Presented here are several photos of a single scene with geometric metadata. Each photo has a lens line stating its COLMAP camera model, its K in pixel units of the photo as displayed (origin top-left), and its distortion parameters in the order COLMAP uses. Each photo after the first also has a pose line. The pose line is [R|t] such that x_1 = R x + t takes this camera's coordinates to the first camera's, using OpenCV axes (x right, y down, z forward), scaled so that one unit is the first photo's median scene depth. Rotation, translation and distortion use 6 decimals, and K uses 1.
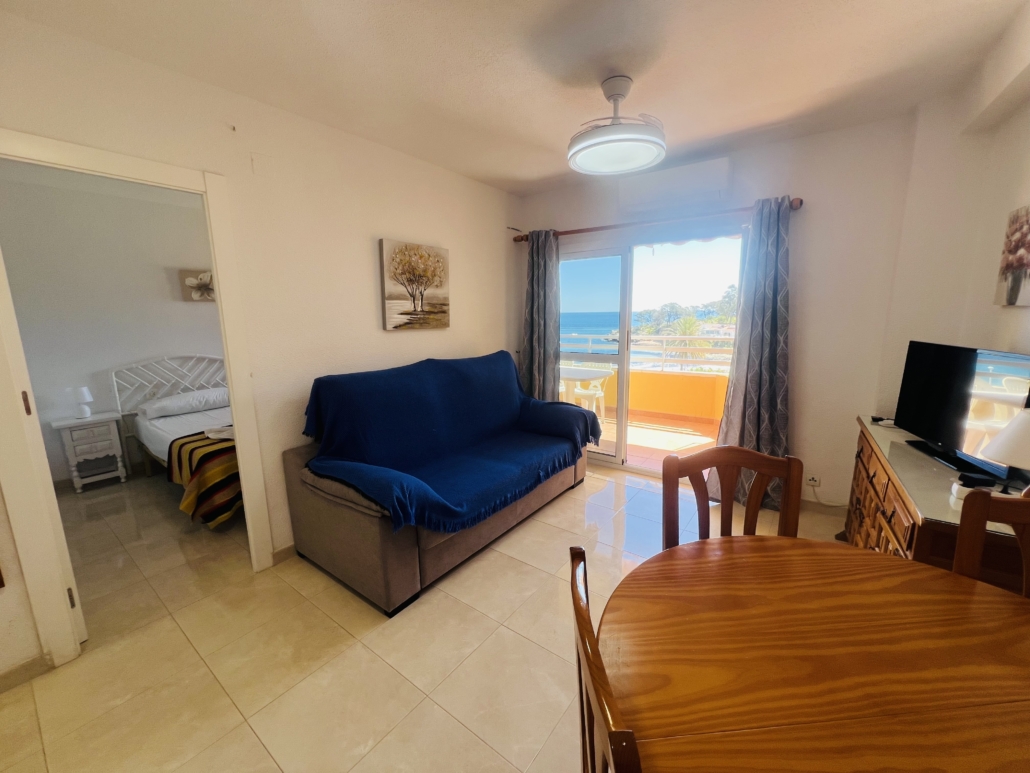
lens RADIAL K [[411.1, 0, 512.2], [0, 411.1, 388.8], [0, 0, 1]] dist [-0.002098, -0.000578]
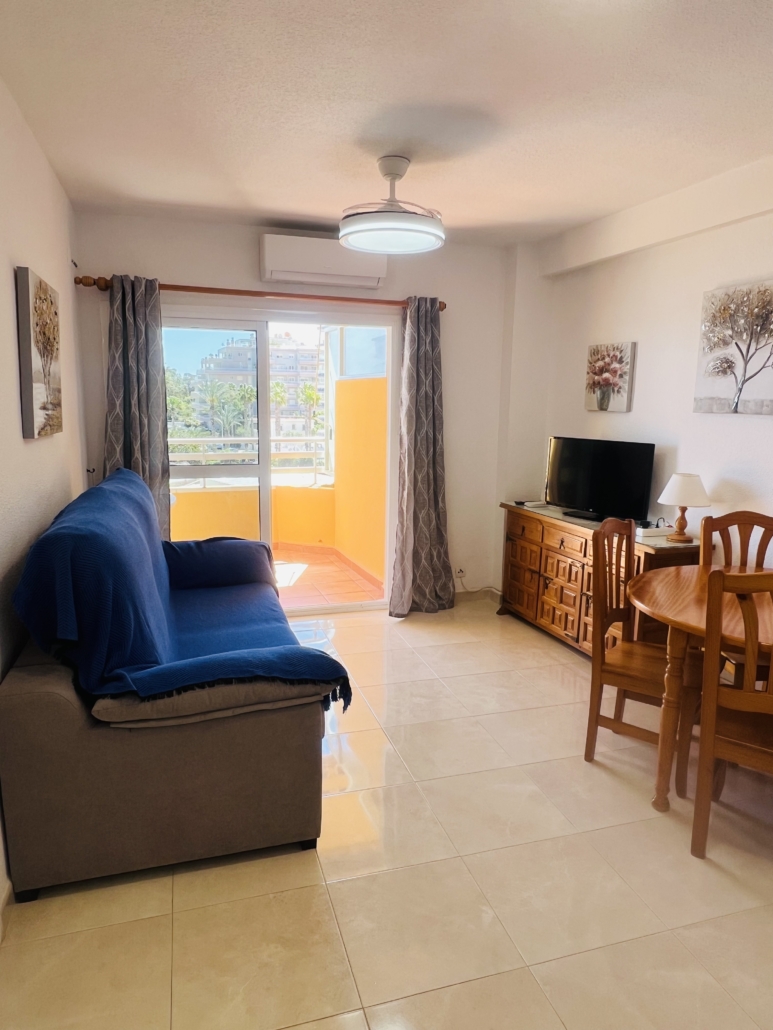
lens RADIAL K [[670.9, 0, 384.0], [0, 670.9, 515.0], [0, 0, 1]] dist [-0.004000, -0.000121]
pose [[0.590607, -0.114726, 0.798762, -0.950707], [0.123881, 0.990999, 0.050739, -0.040440], [-0.797394, 0.068985, 0.599503, 0.162927]]
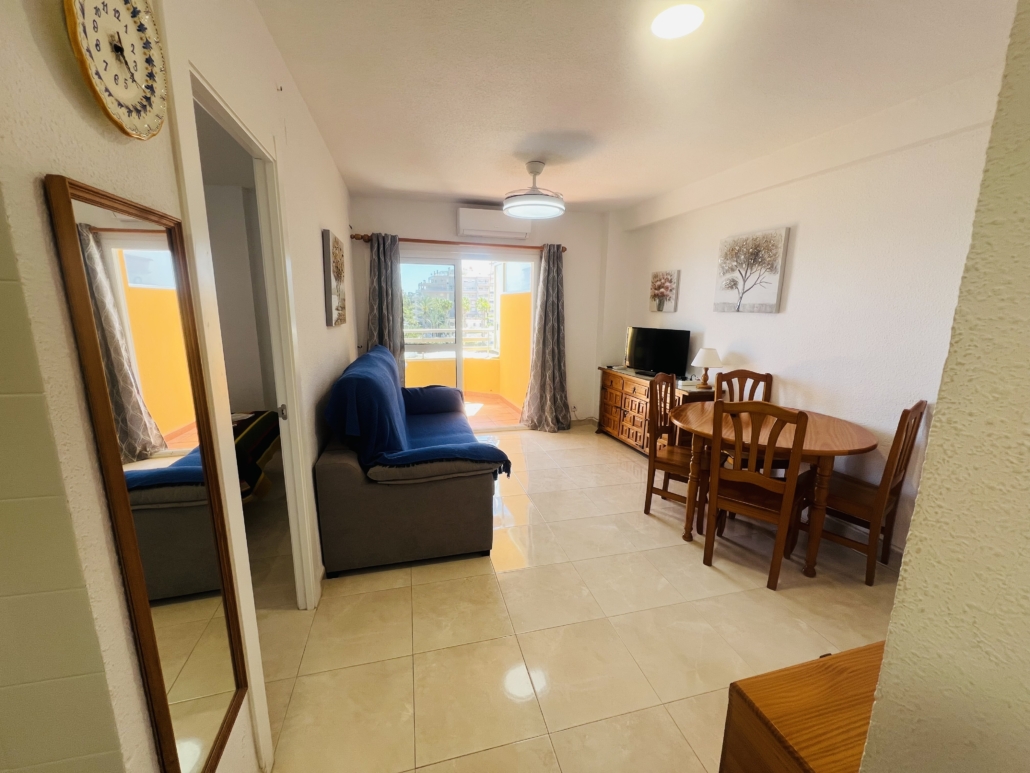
lens RADIAL K [[411.1, 0, 512.2], [0, 411.1, 387.1], [0, 0, 1]] dist [-0.002098, -0.000578]
pose [[0.623775, -0.128073, 0.771040, -1.019249], [0.122500, 0.990312, 0.065392, -0.018153], [-0.771945, 0.053663, 0.633420, 0.112519]]
